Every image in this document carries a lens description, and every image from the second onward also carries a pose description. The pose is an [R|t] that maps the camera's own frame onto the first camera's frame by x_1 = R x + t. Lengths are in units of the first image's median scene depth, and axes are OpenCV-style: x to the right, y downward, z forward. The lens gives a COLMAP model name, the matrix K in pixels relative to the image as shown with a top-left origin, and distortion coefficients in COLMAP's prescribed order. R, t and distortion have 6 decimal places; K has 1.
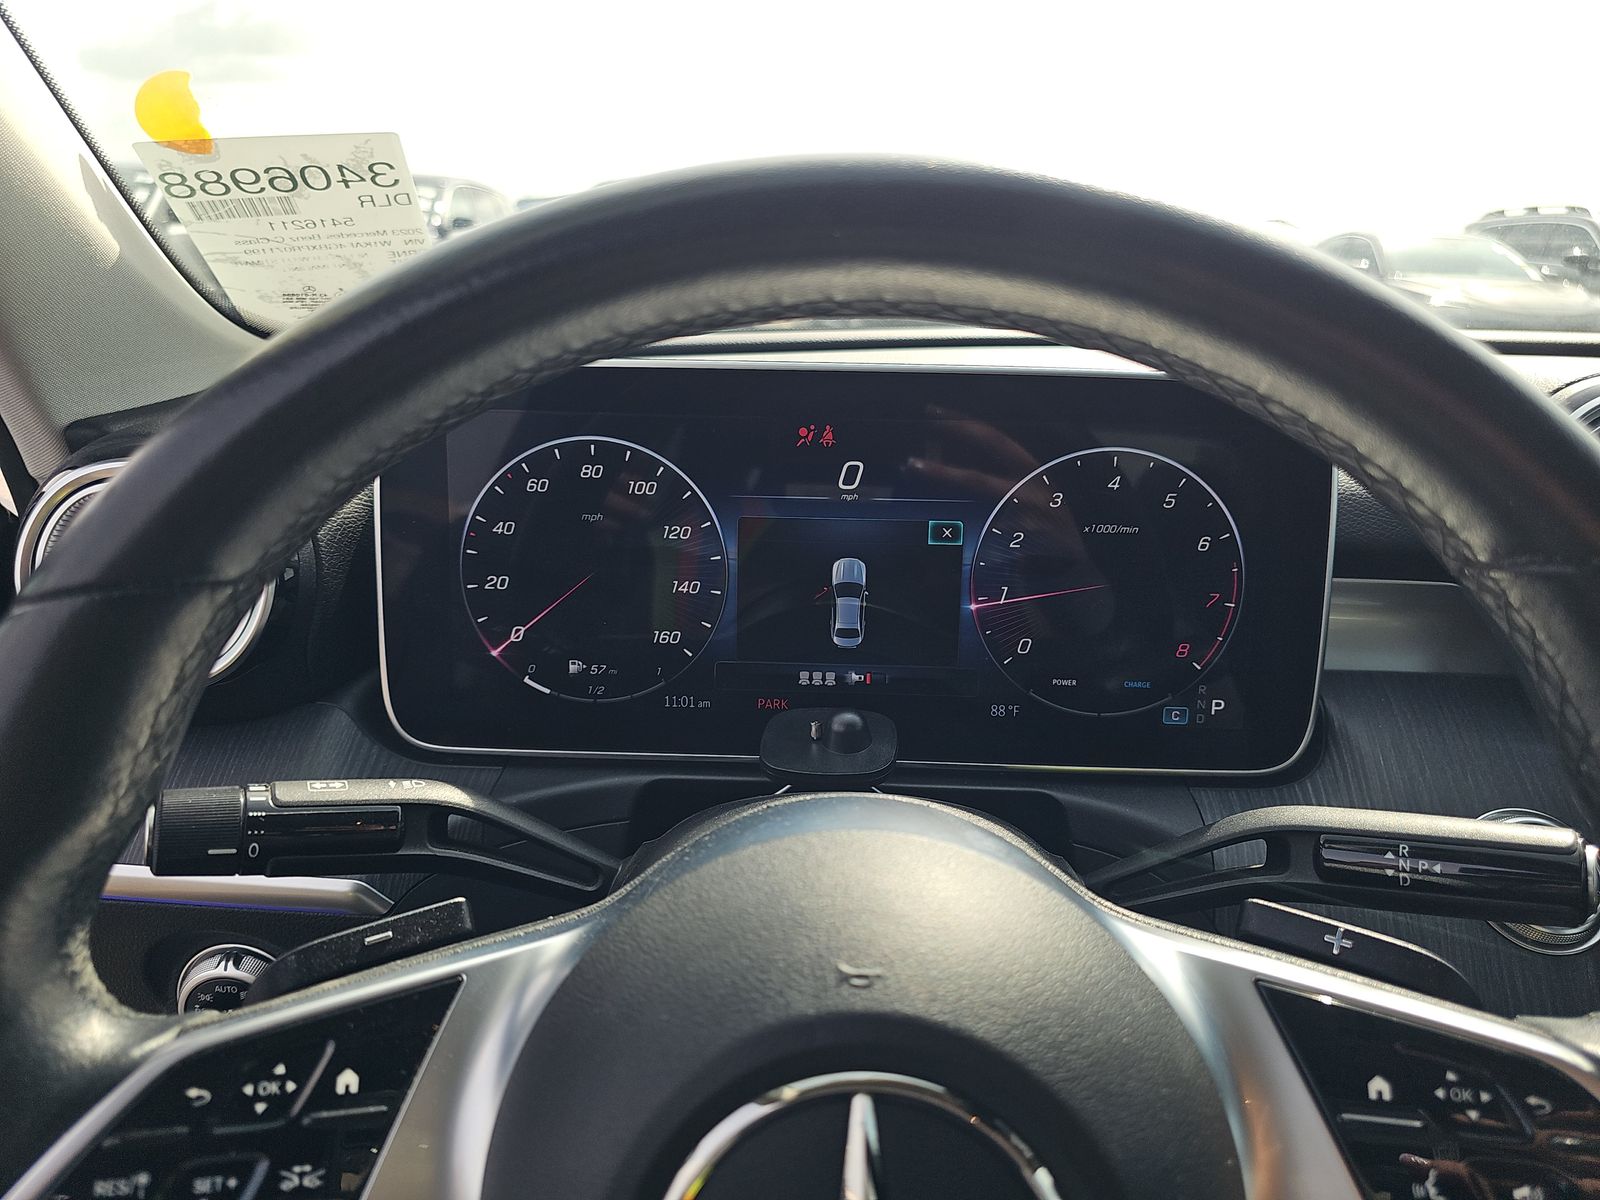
lens RADIAL K [[1098.0, 0, 783.9], [0, 1098.0, 600.9], [0, 0, 1]] dist [0.026879, -0.037720]
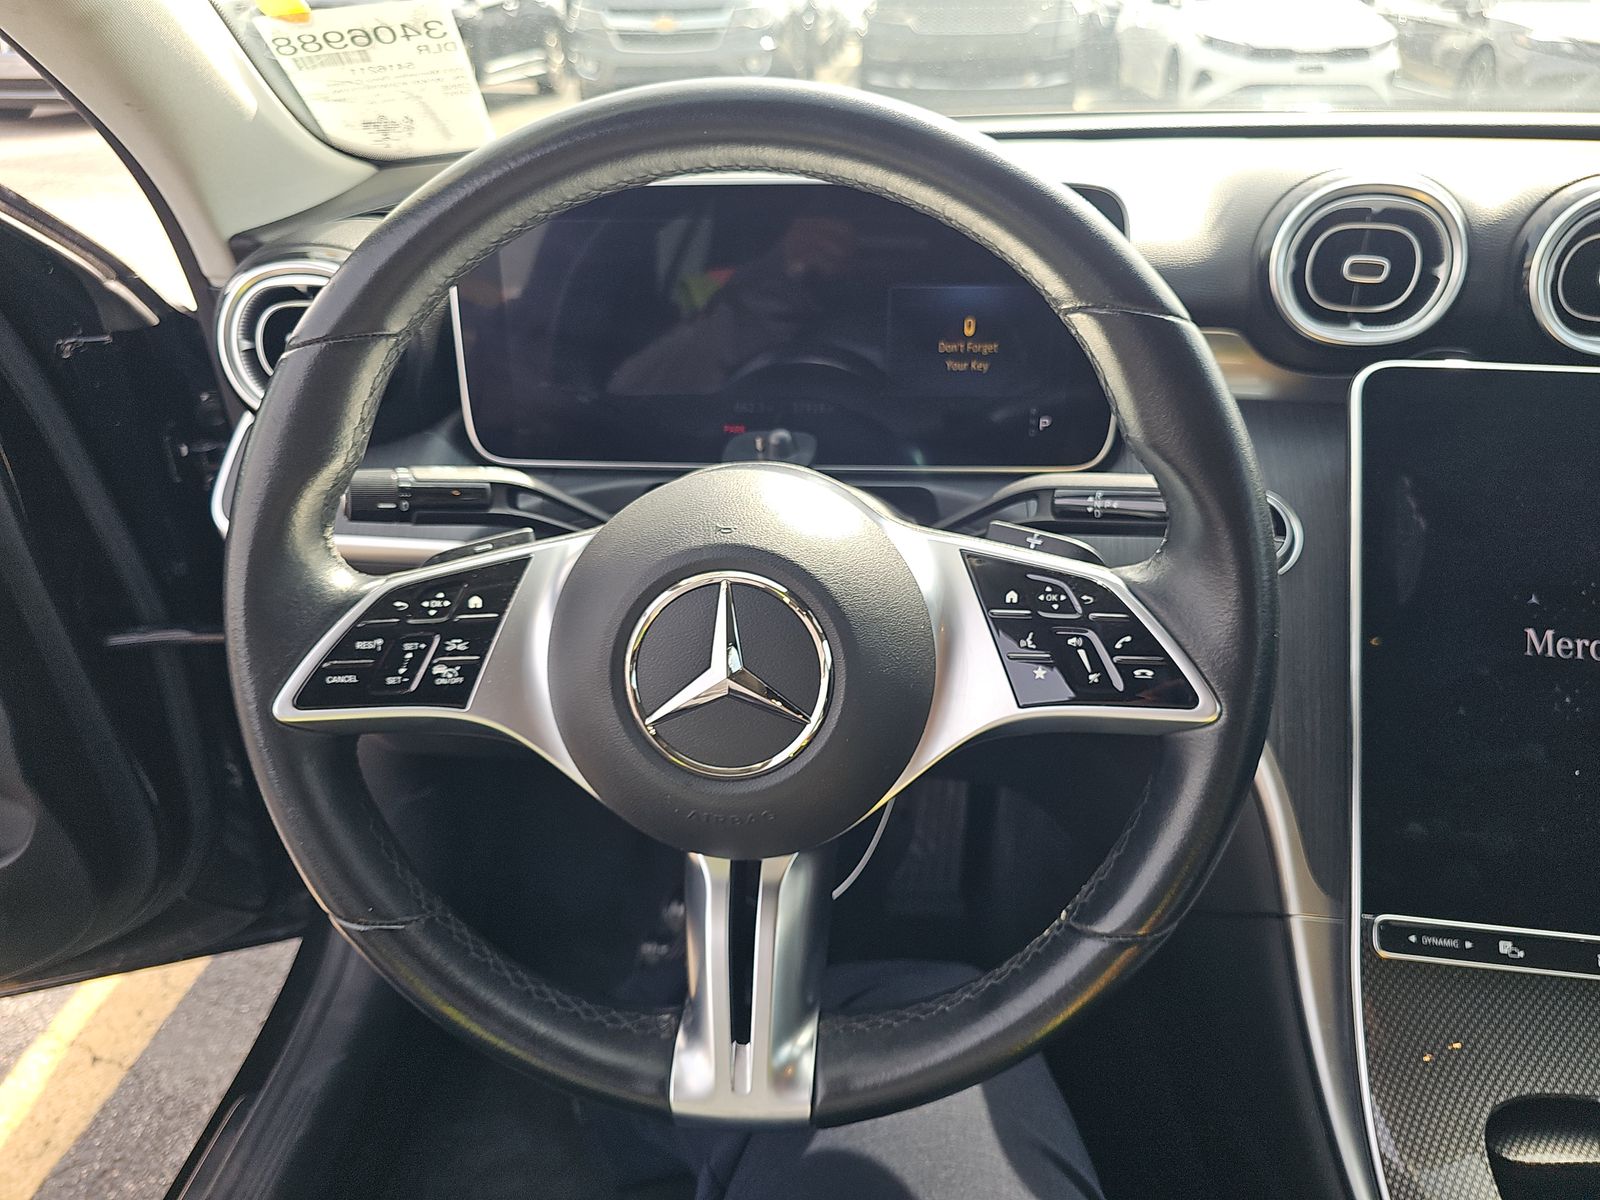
lens RADIAL K [[1098.0, 0, 783.9], [0, 1098.0, 600.9], [0, 0, 1]] dist [0.026879, -0.037720]
pose [[0.998606, -0.009992, -0.051824, 0.181772], [0.019802, 0.981118, 0.192395, 0.057230], [0.048923, -0.193153, 0.979948, -0.644099]]
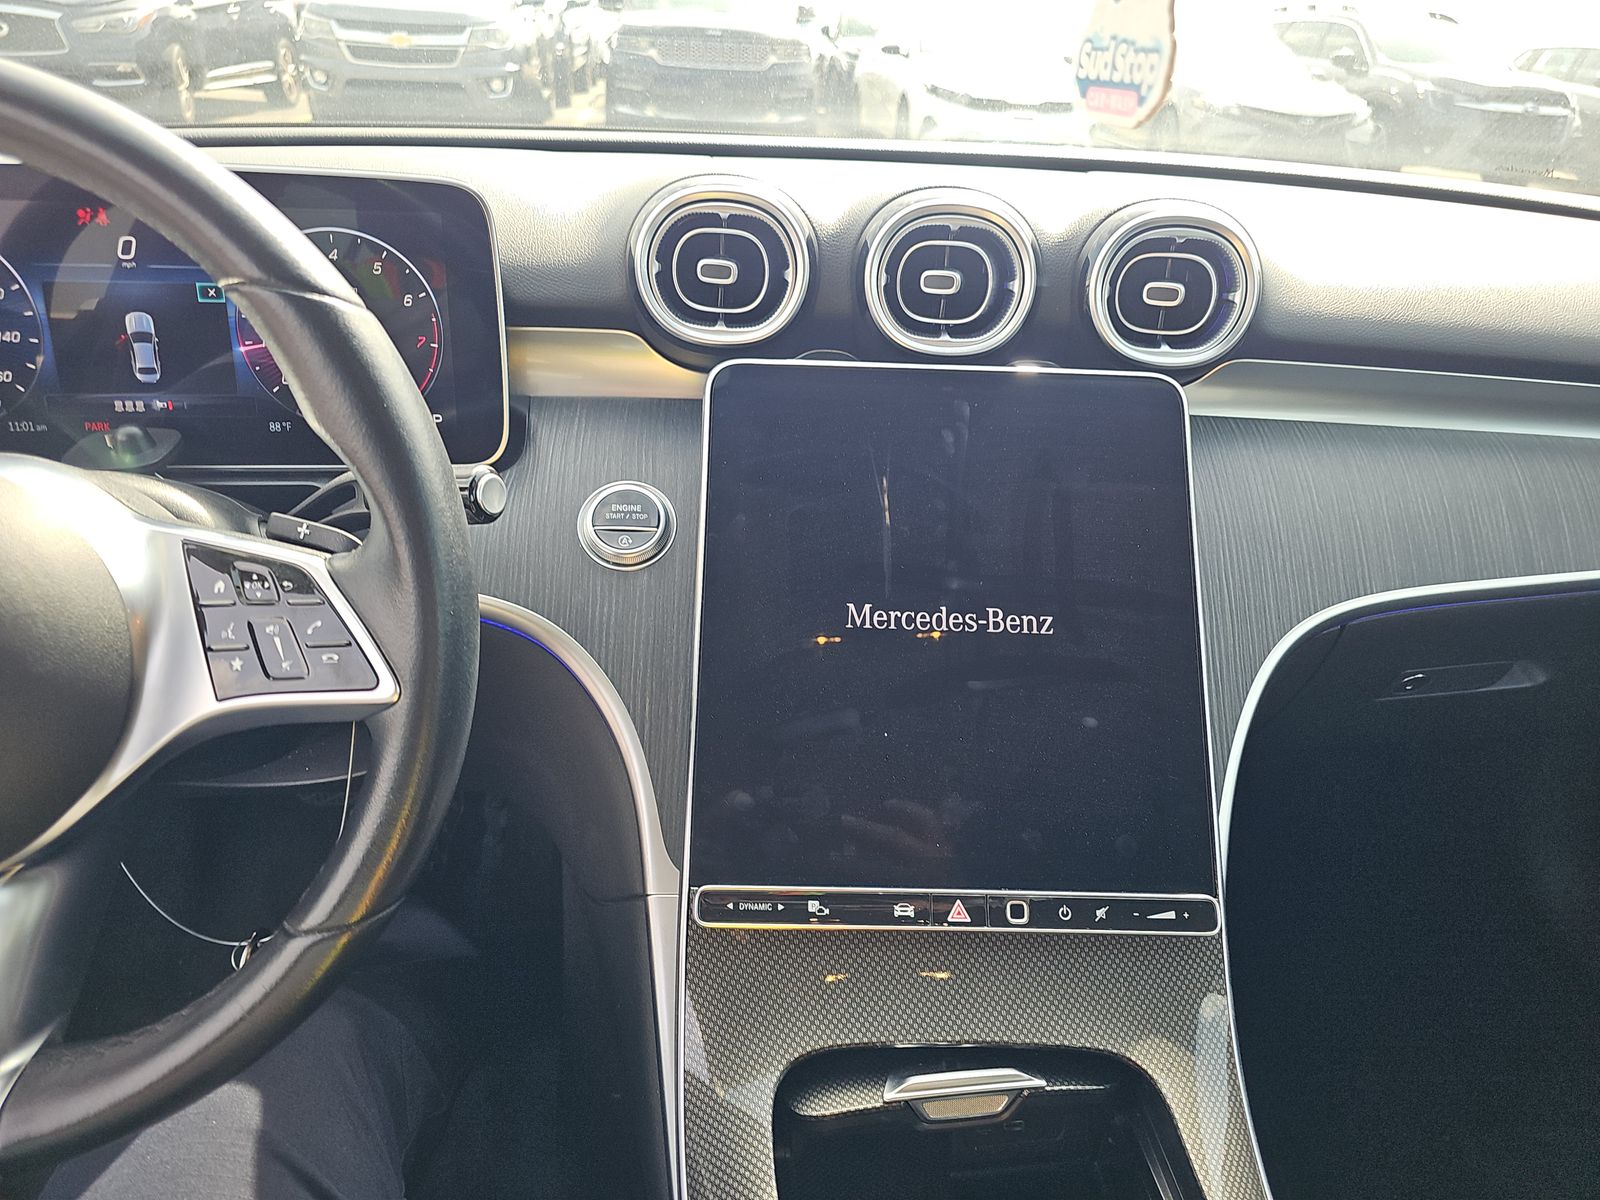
lens RADIAL K [[1096.2, 0, 800.9], [0, 1096.2, 572.6], [0, 0, 1]] dist [0.030579, -0.036548]
pose [[0.986587, -0.046102, 0.156592, 0.887085], [0.022020, 0.988108, 0.152176, 0.121798], [-0.161745, -0.146687, 0.975870, -0.680059]]
